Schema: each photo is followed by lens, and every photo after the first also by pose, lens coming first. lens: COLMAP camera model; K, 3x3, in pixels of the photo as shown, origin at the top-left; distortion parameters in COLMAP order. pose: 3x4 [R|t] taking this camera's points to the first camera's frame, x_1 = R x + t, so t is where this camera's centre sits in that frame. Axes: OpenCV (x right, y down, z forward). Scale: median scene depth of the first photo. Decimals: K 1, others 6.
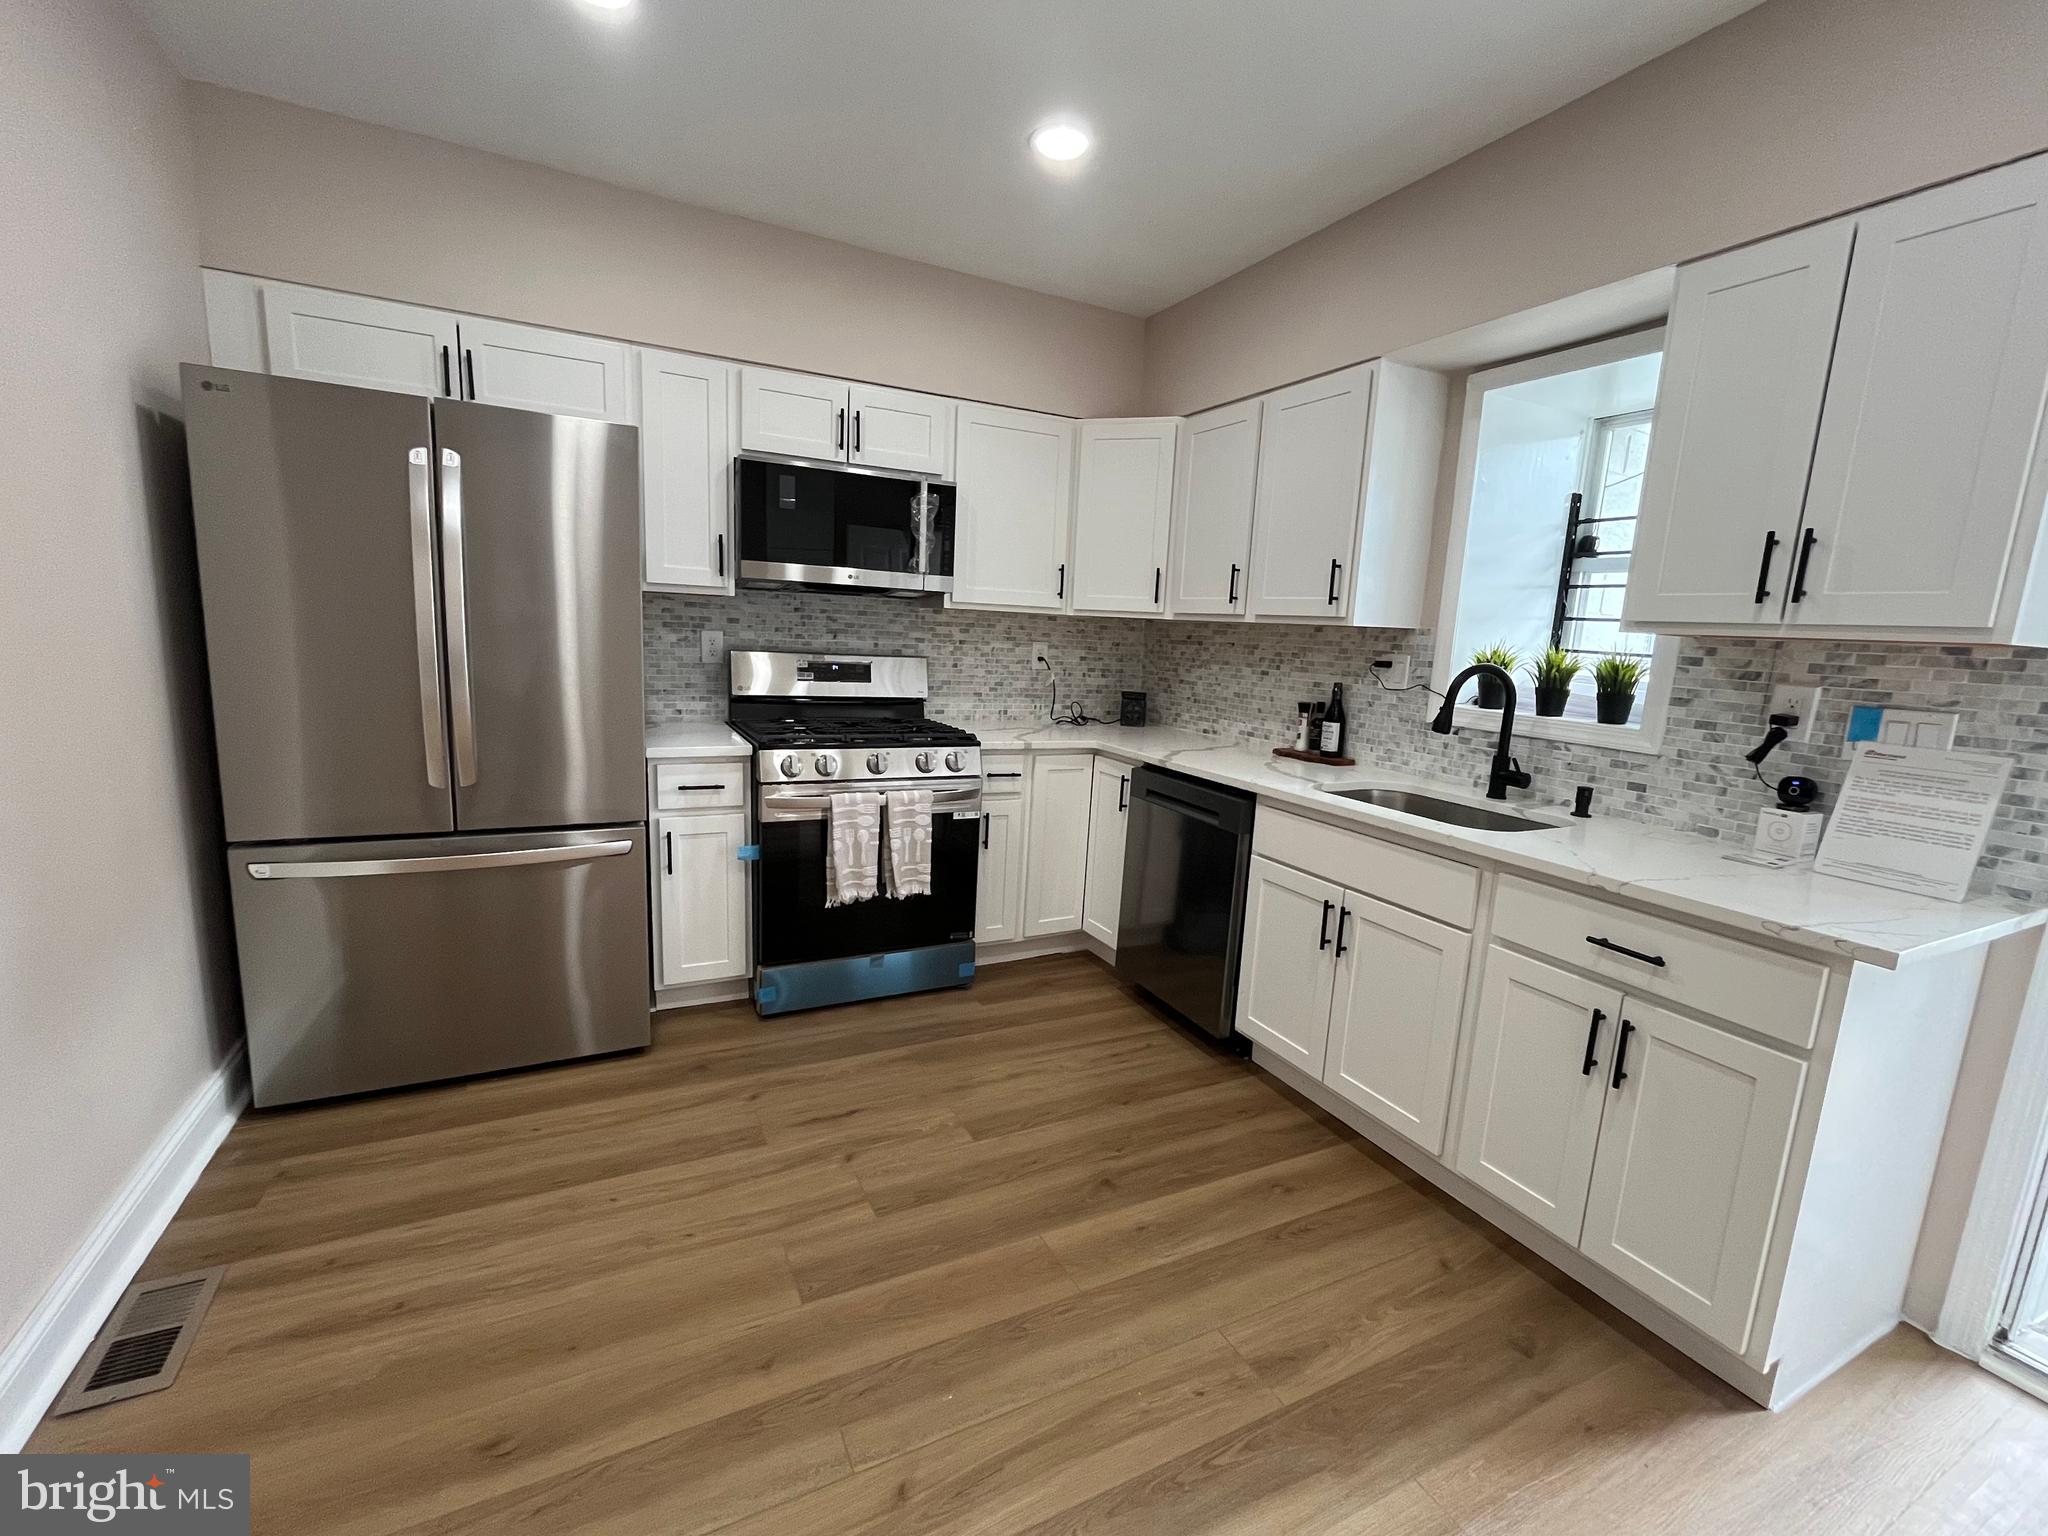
lens RADIAL K [[830.2, 0, 1038.4], [0, 830.2, 773.1], [0, 0, 1]] dist [0.000903, -0.000215]
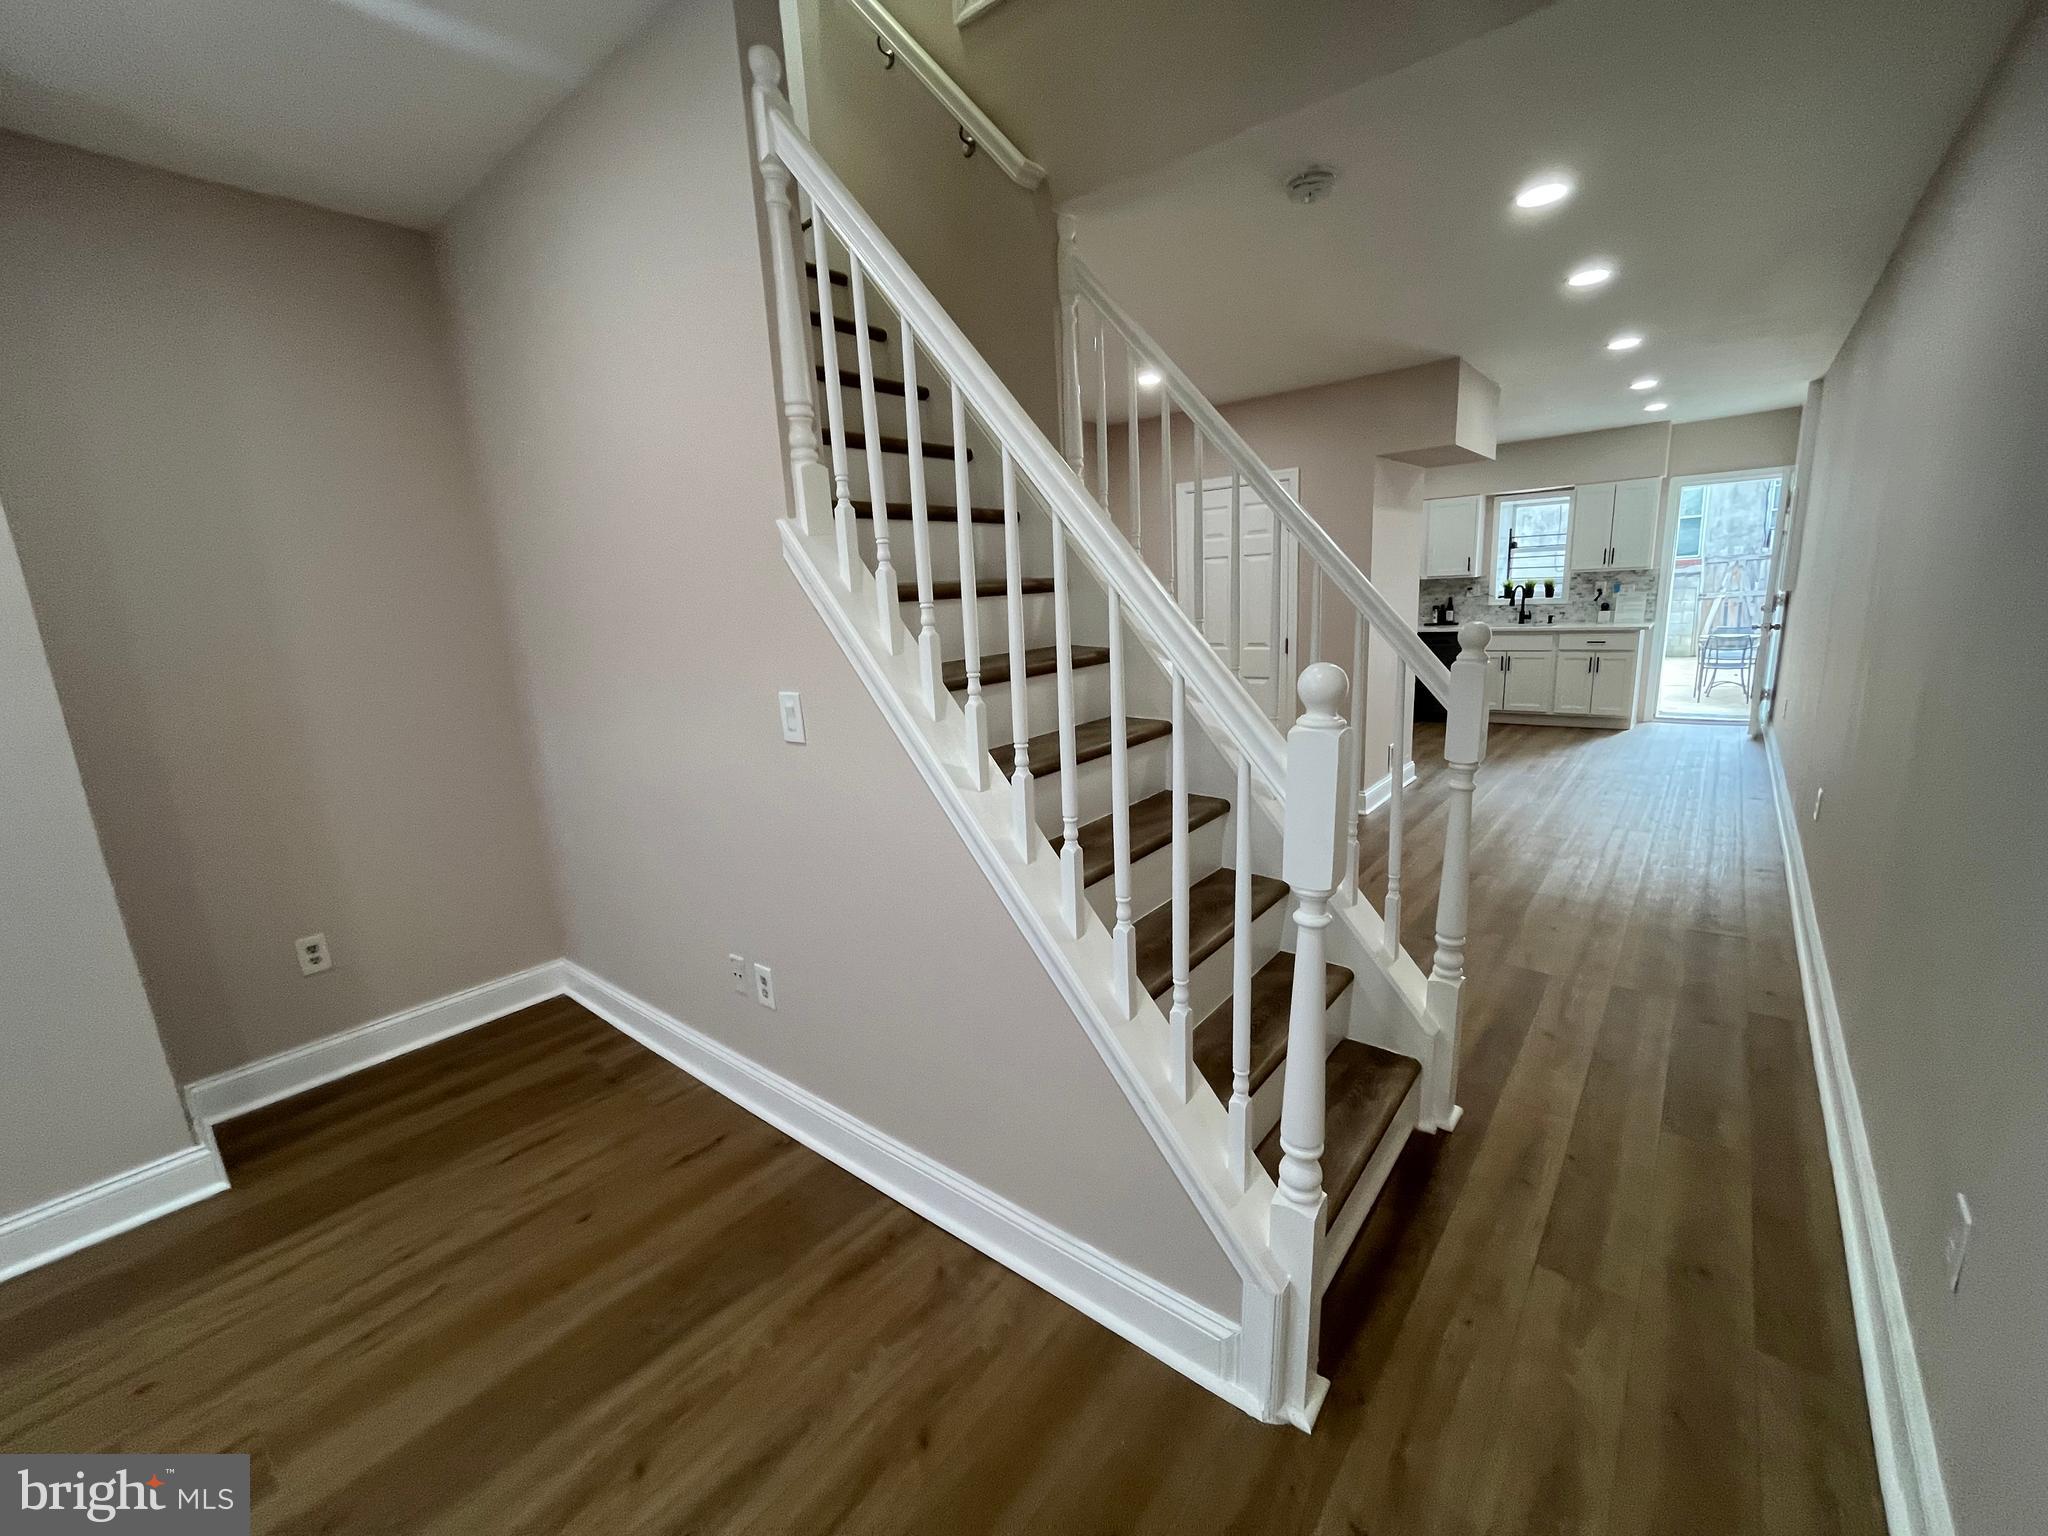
lens RADIAL K [[830.2, 0, 1015.0], [0, 830.2, 767.9], [0, 0, 1]] dist [0.000903, -0.000215]
pose [[0.909013, -0.177877, 0.376902, -2.876843], [0.163818, 0.984052, 0.069322, 0.036978], [-0.383222, -0.001272, 0.923655, -1.426300]]
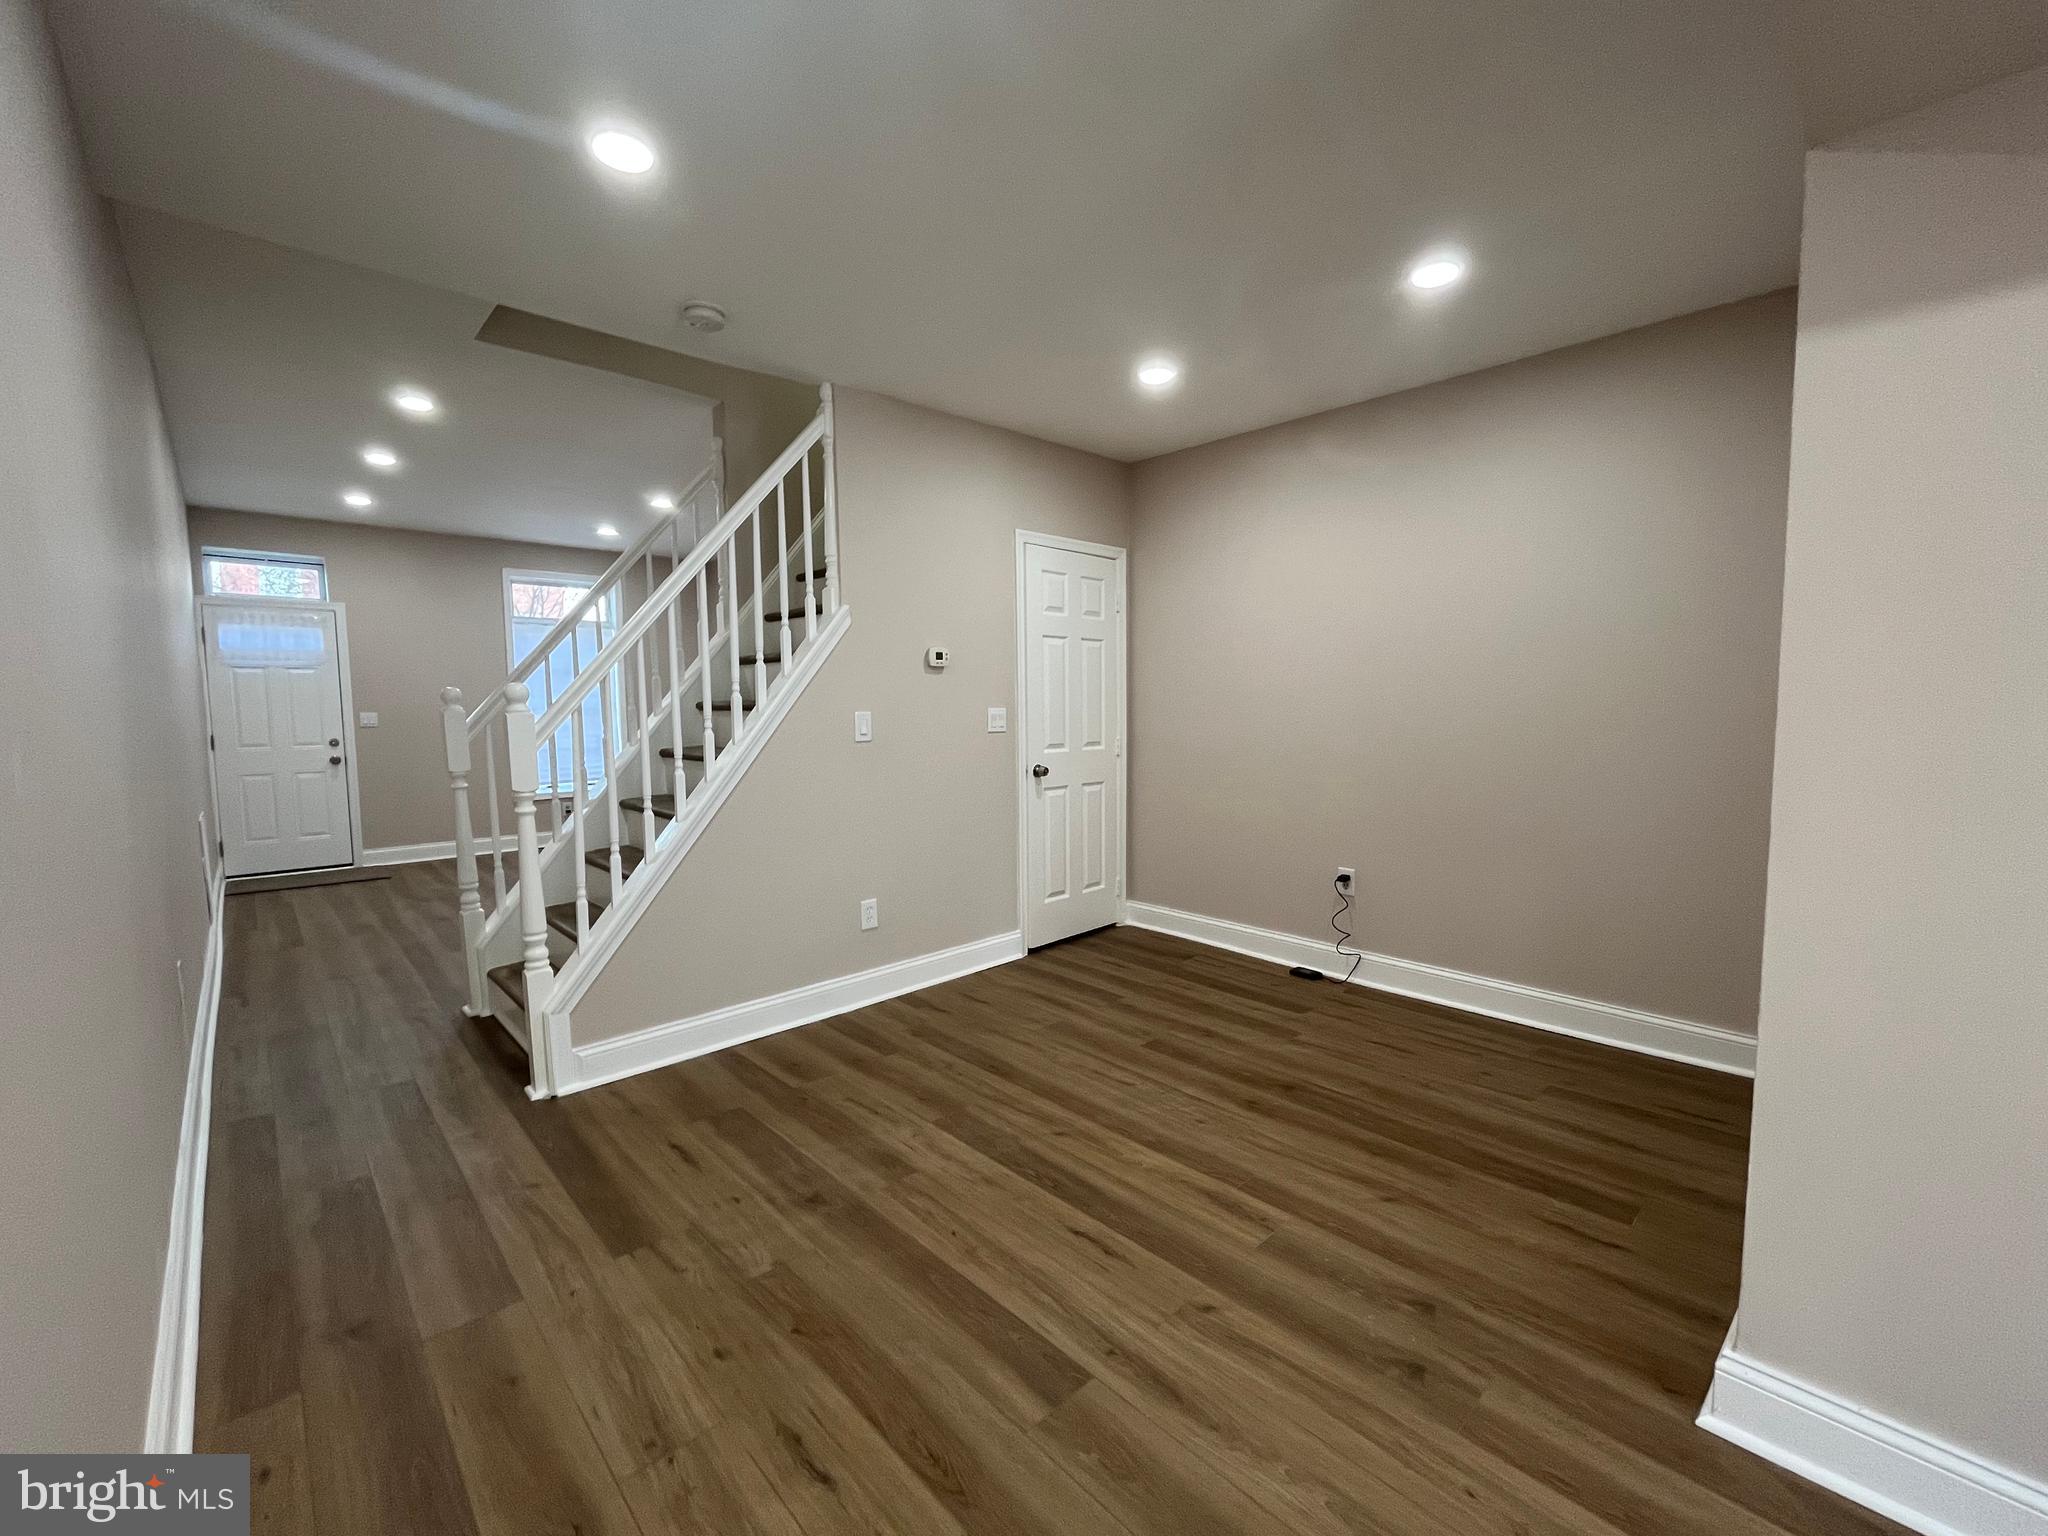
lens RADIAL K [[830.2, 0, 1022.6], [0, 830.2, 767.2], [0, 0, 1]] dist [0.000903, -0.000215]
pose [[0.297324, 0.022579, -0.954510, -0.621638], [-0.142793, 0.989528, -0.021072, 0.064775], [0.944038, 0.142562, 0.297435, -0.401750]]
